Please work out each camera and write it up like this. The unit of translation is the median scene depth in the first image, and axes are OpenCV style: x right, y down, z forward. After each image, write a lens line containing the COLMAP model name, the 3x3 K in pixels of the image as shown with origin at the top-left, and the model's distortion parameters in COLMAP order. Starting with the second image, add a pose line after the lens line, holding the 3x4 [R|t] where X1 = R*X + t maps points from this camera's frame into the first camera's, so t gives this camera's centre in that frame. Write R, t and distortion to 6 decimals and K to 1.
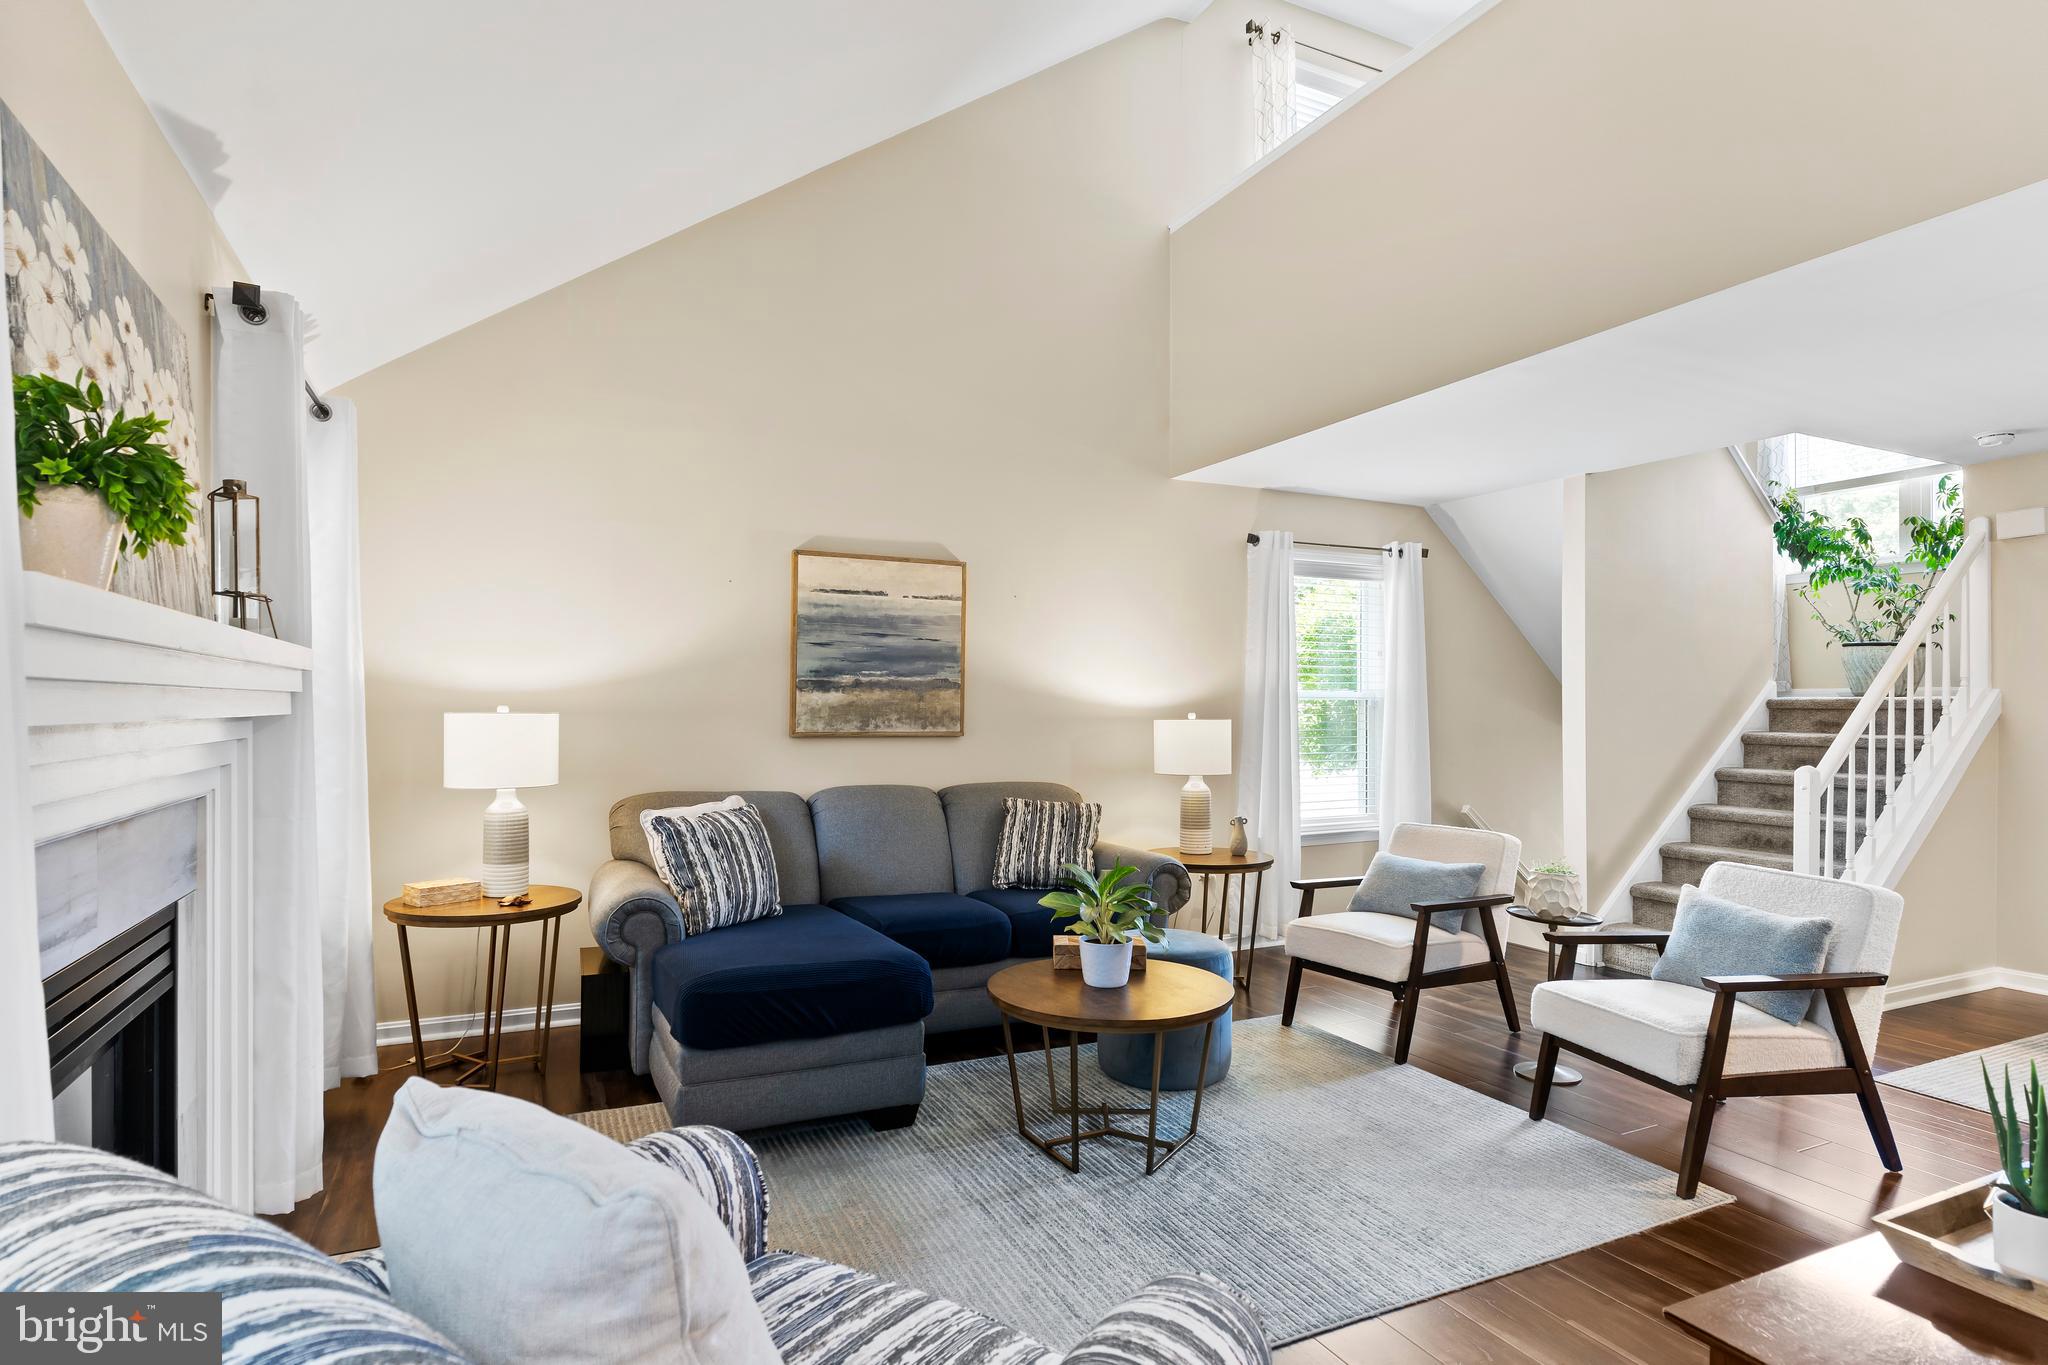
lens RADIAL K [[1052.8, 0, 1004.0], [0, 1052.8, 705.8], [0, 0, 1]] dist [-0.013203, 0.004871]
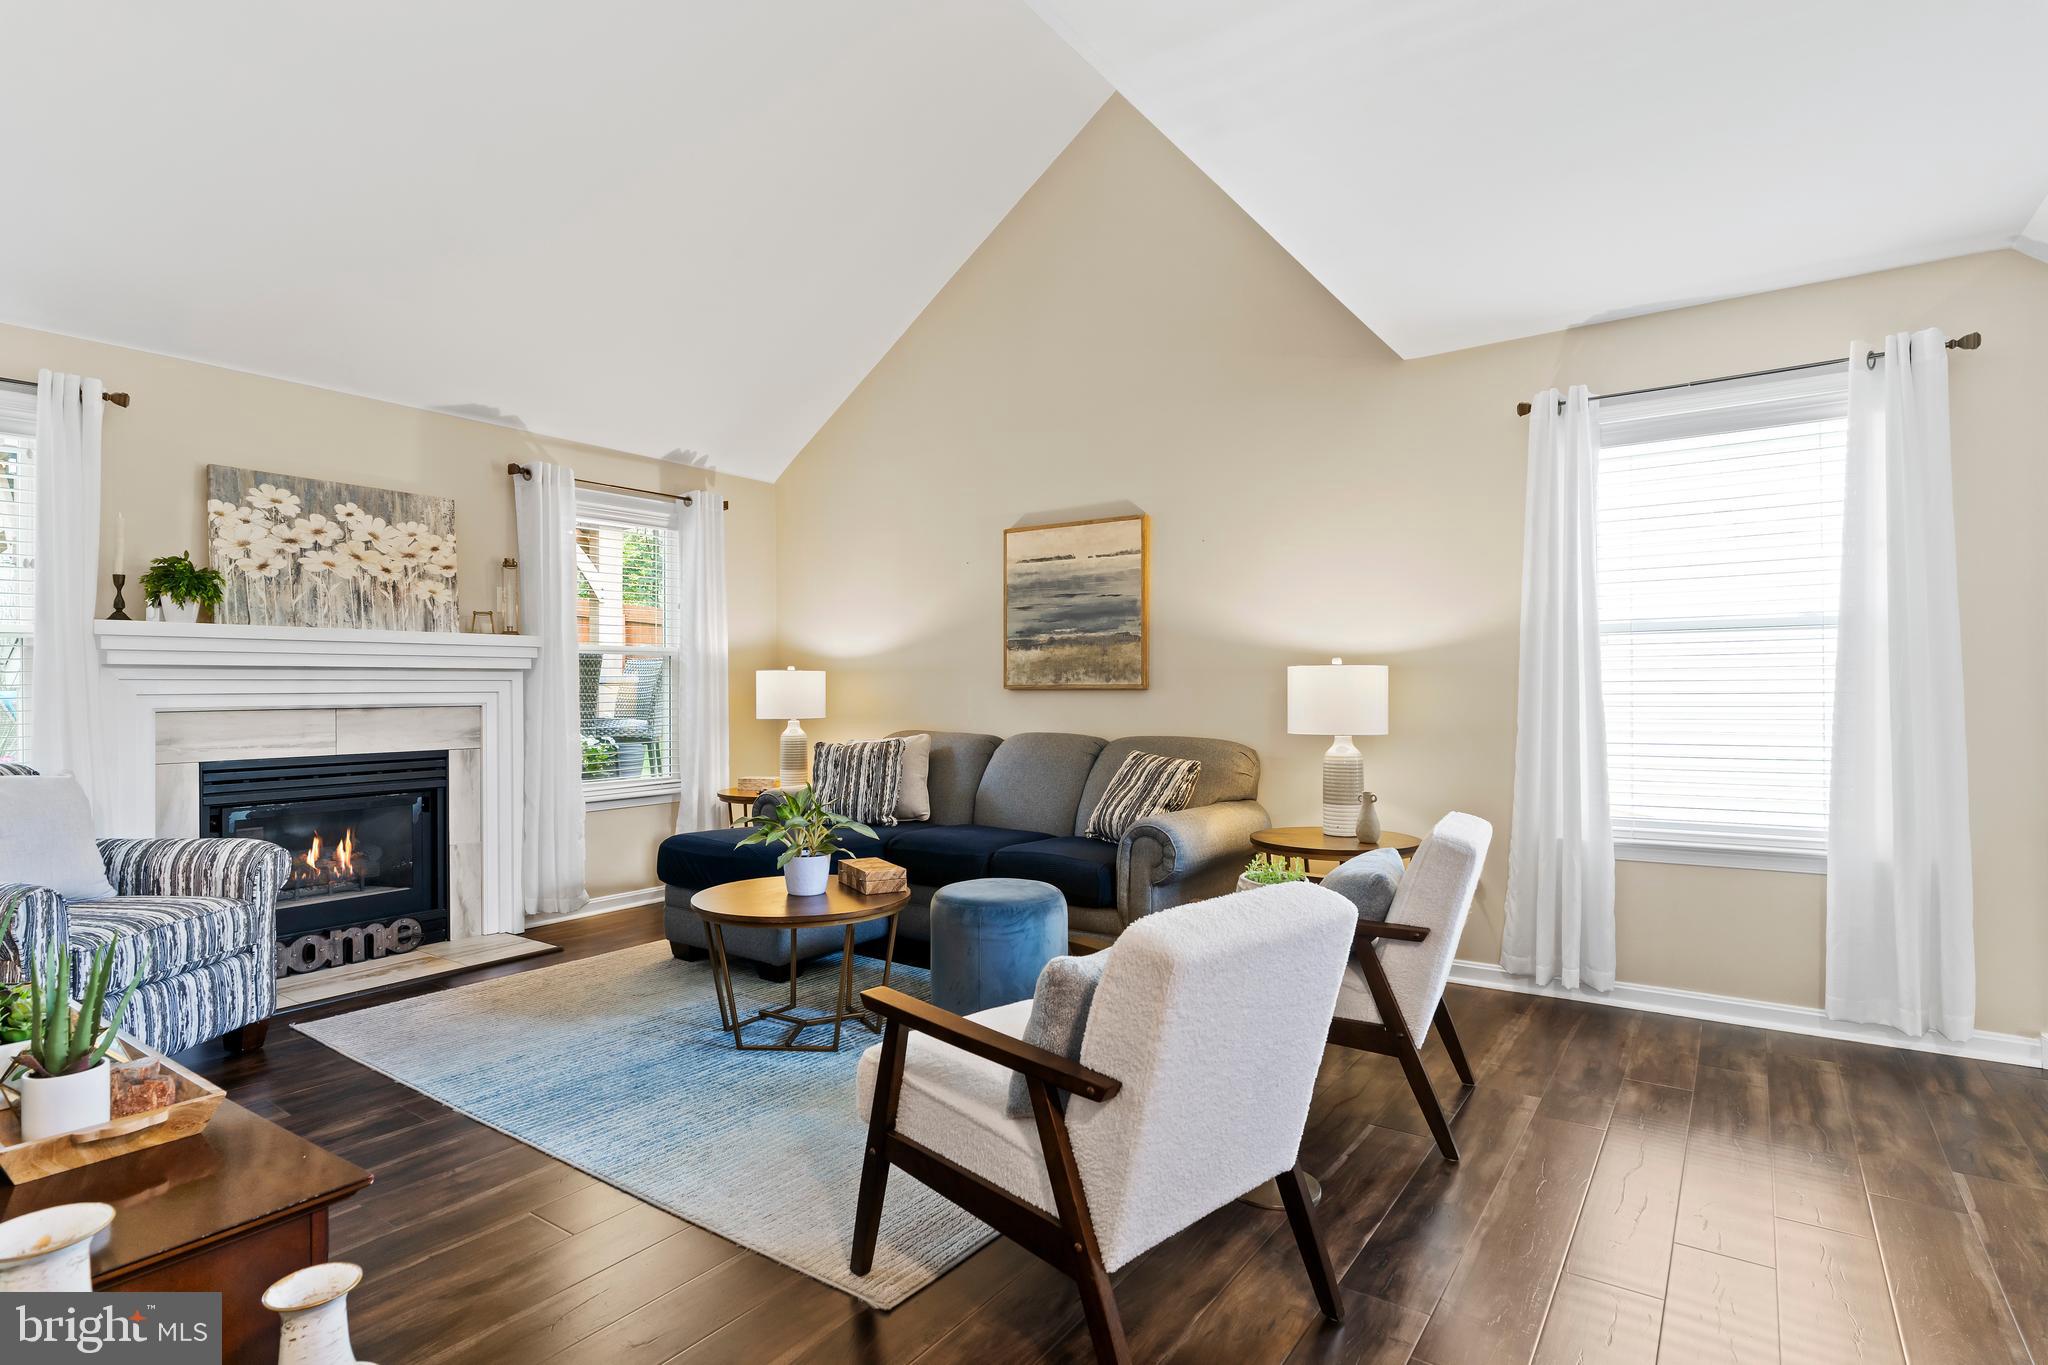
lens RADIAL K [[1052.8, 0, 1011.7], [0, 1052.8, 676.1], [0, 0, 1]] dist [-0.013203, 0.004871]
pose [[0.486843, -0.019512, -0.873271, 0.797727], [0.007799, 0.999808, -0.017991, 0.034678], [0.873455, 0.001948, 0.486902, 0.425301]]
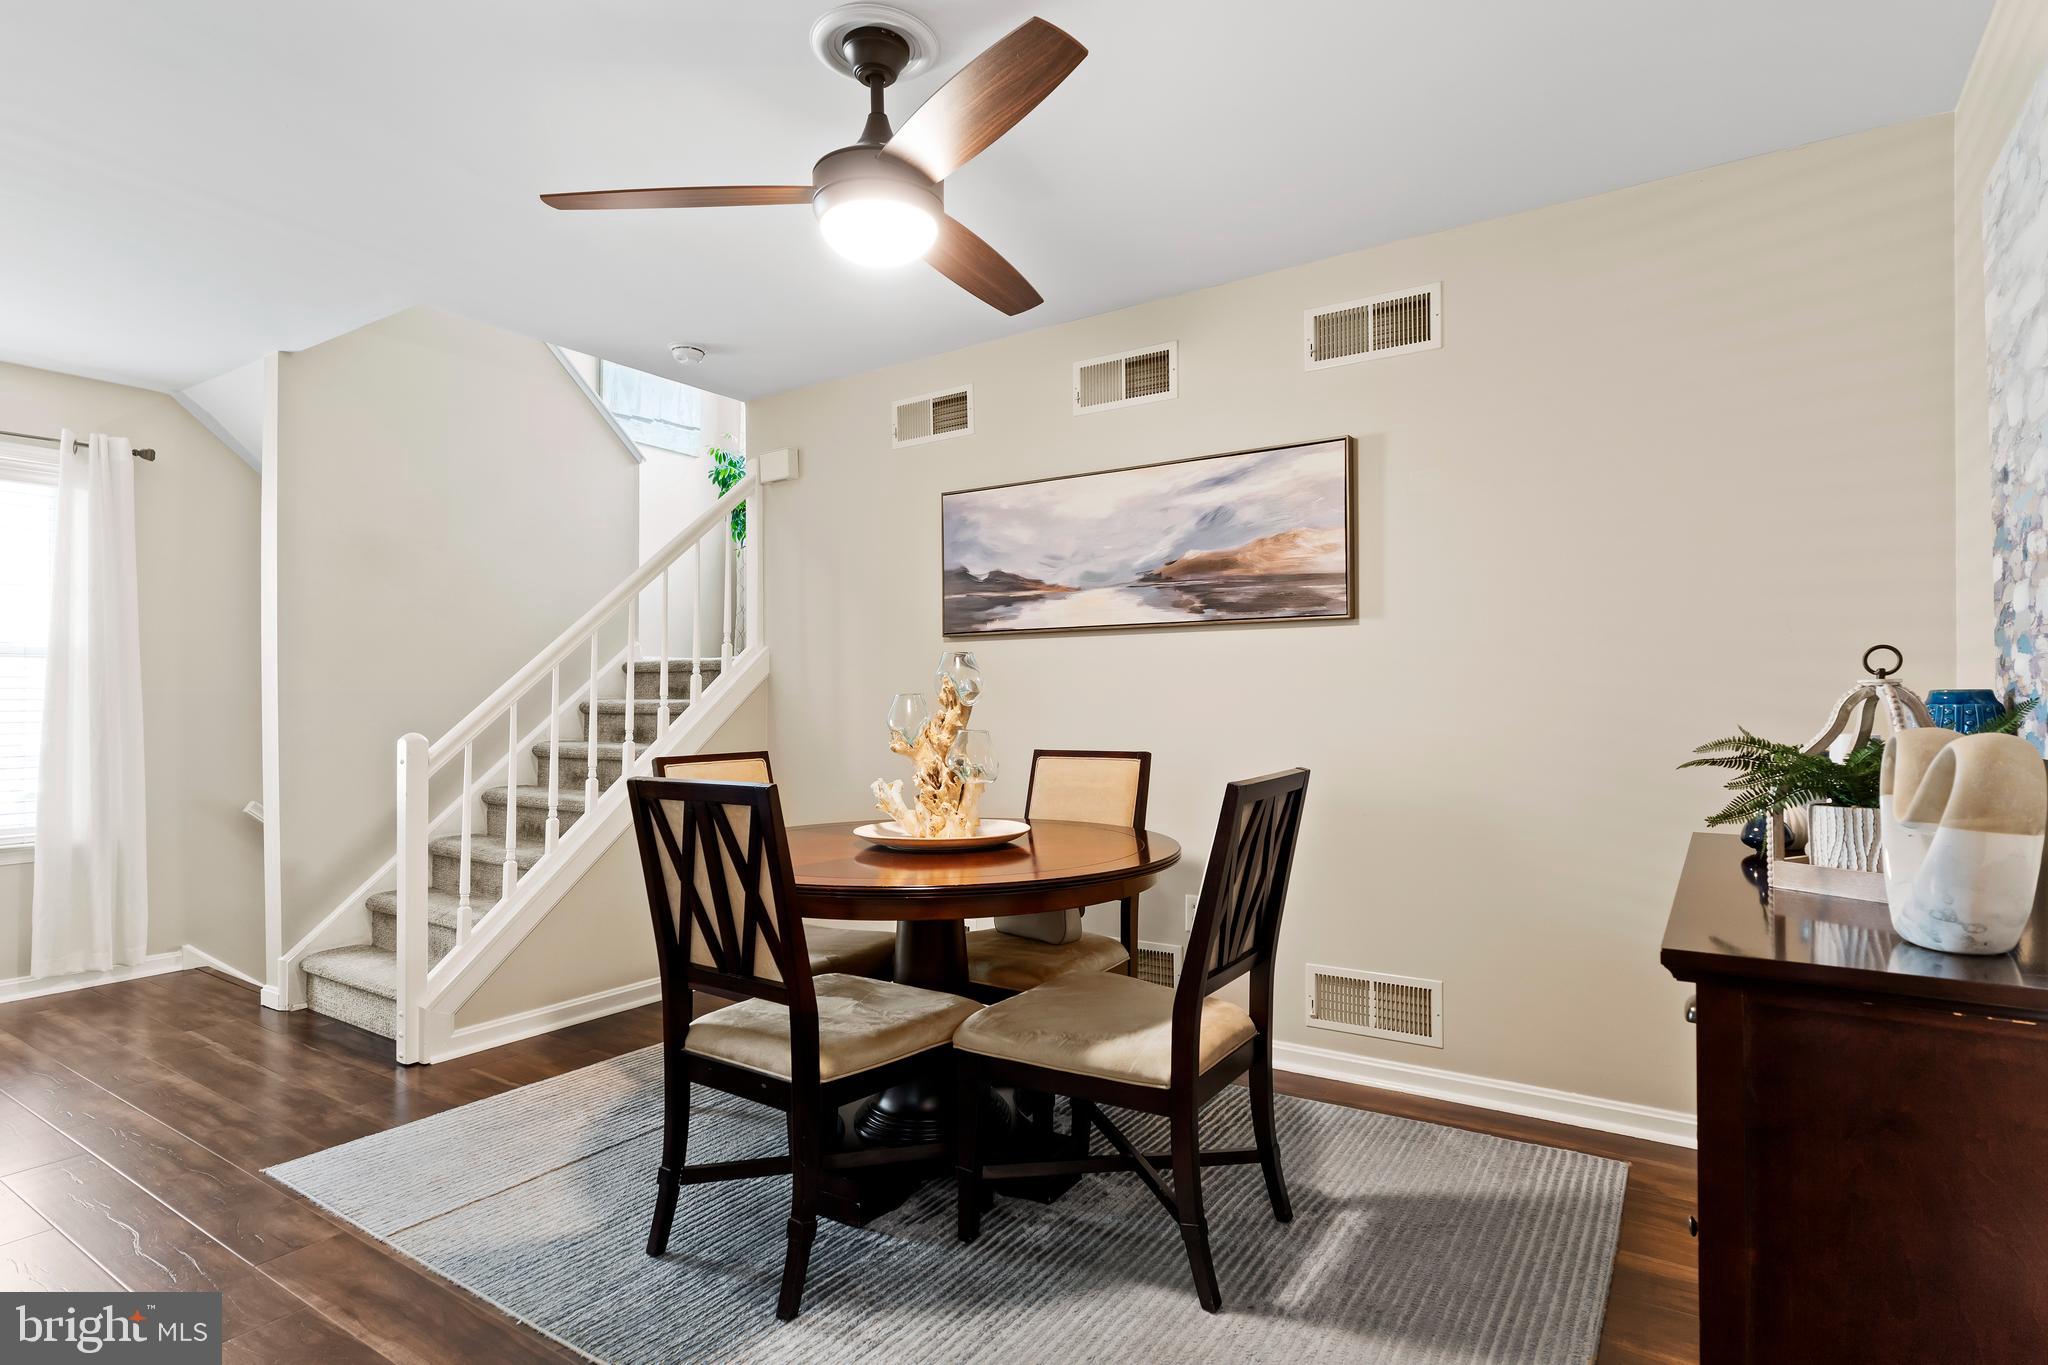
lens RADIAL K [[1052.8, 0, 1029.0], [0, 1052.8, 698.7], [0, 0, 1]] dist [-0.013203, 0.004871]
pose [[0.854644, -0.004977, 0.519190, 0.700223], [0.007170, 0.999972, -0.002216, 0.035170], [-0.519164, 0.005616, 0.854656, 0.100841]]
